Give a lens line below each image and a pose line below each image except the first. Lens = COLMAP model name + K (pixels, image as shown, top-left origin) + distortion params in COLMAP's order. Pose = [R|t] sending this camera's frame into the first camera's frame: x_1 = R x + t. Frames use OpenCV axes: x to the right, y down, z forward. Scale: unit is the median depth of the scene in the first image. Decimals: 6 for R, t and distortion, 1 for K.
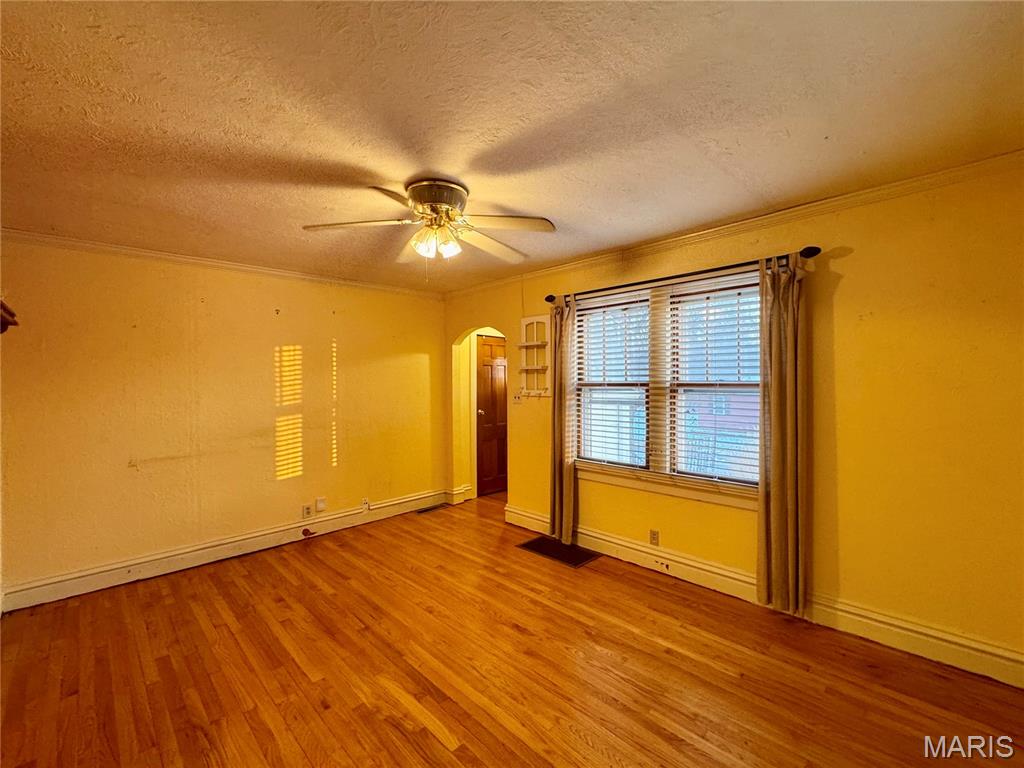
lens RADIAL K [[442.5, 0, 511.6], [0, 442.5, 382.3], [0, 0, 1]] dist [-0.000380, -0.000224]
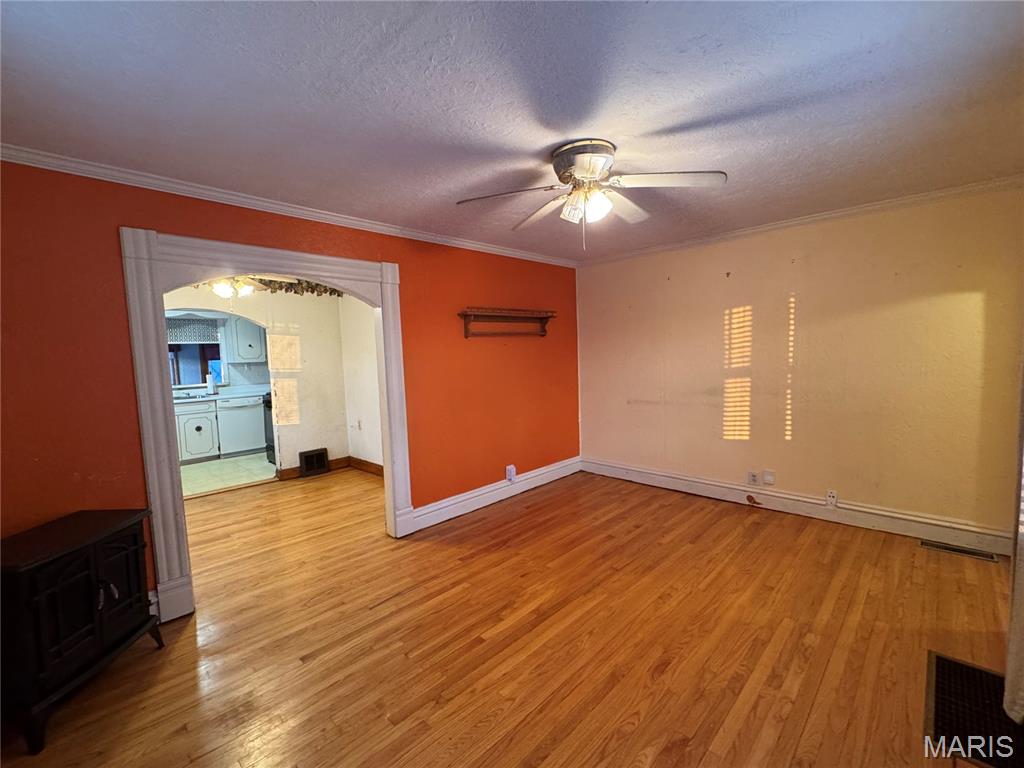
lens RADIAL K [[442.5, 0, 511.3], [0, 442.5, 385.3], [0, 0, 1]] dist [-0.000380, -0.000224]
pose [[0.026981, 0.089931, -0.995582, 0.504490], [0.023038, 0.995625, 0.090559, -0.011340], [0.999370, -0.025380, 0.024791, 0.490638]]
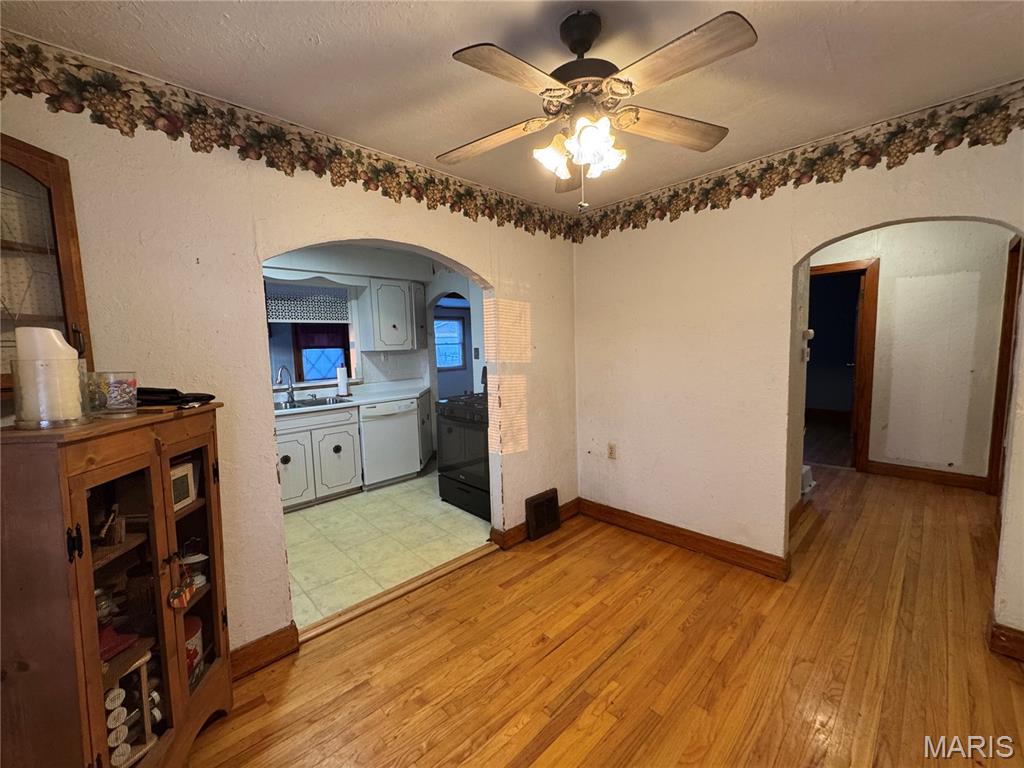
lens RADIAL K [[408.2, 0, 513.8], [0, 408.2, 383.3], [0, 0, 1]] dist [-0.003148, 0.000700]
pose [[-0.001917, 0.106531, -0.994307, -0.152428], [0.019920, 0.994116, 0.106472, 0.010936], [0.999800, -0.019602, -0.004027, -0.175448]]
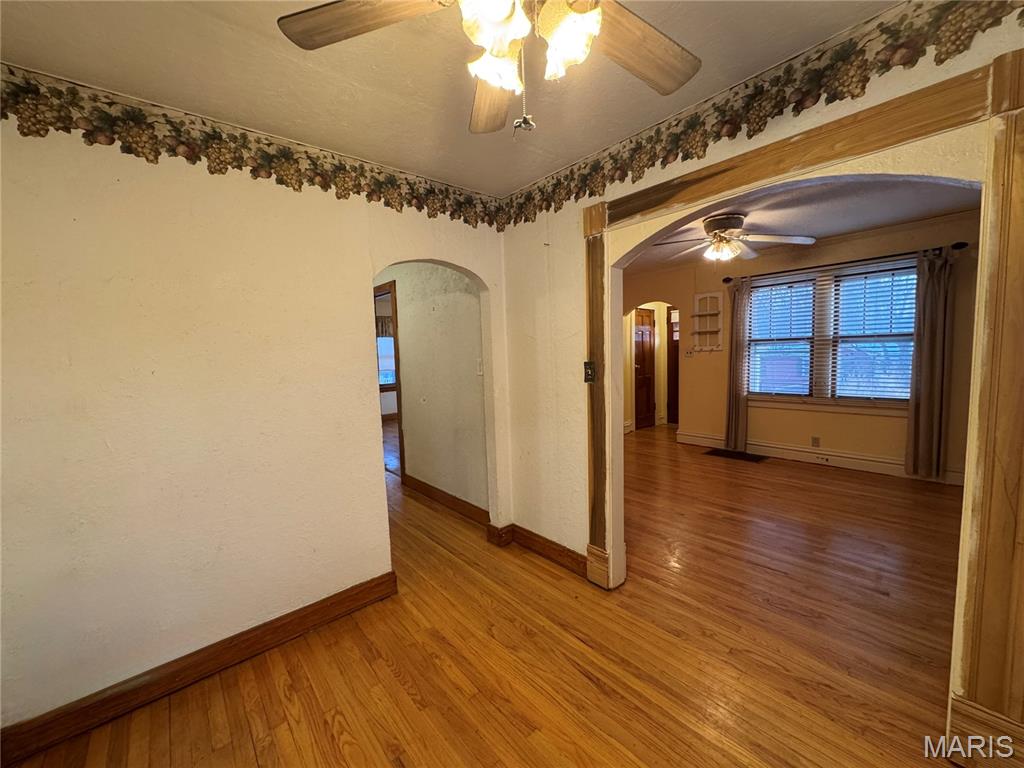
lens RADIAL K [[408.2, 0, 512.1], [0, 408.2, 382.7], [0, 0, 1]] dist [-0.003148, 0.000700]
pose [[0.997542, -0.020550, -0.066992, -0.518963], [0.025355, 0.997105, 0.071687, 0.026059], [0.065325, -0.073209, 0.995175, -0.356784]]
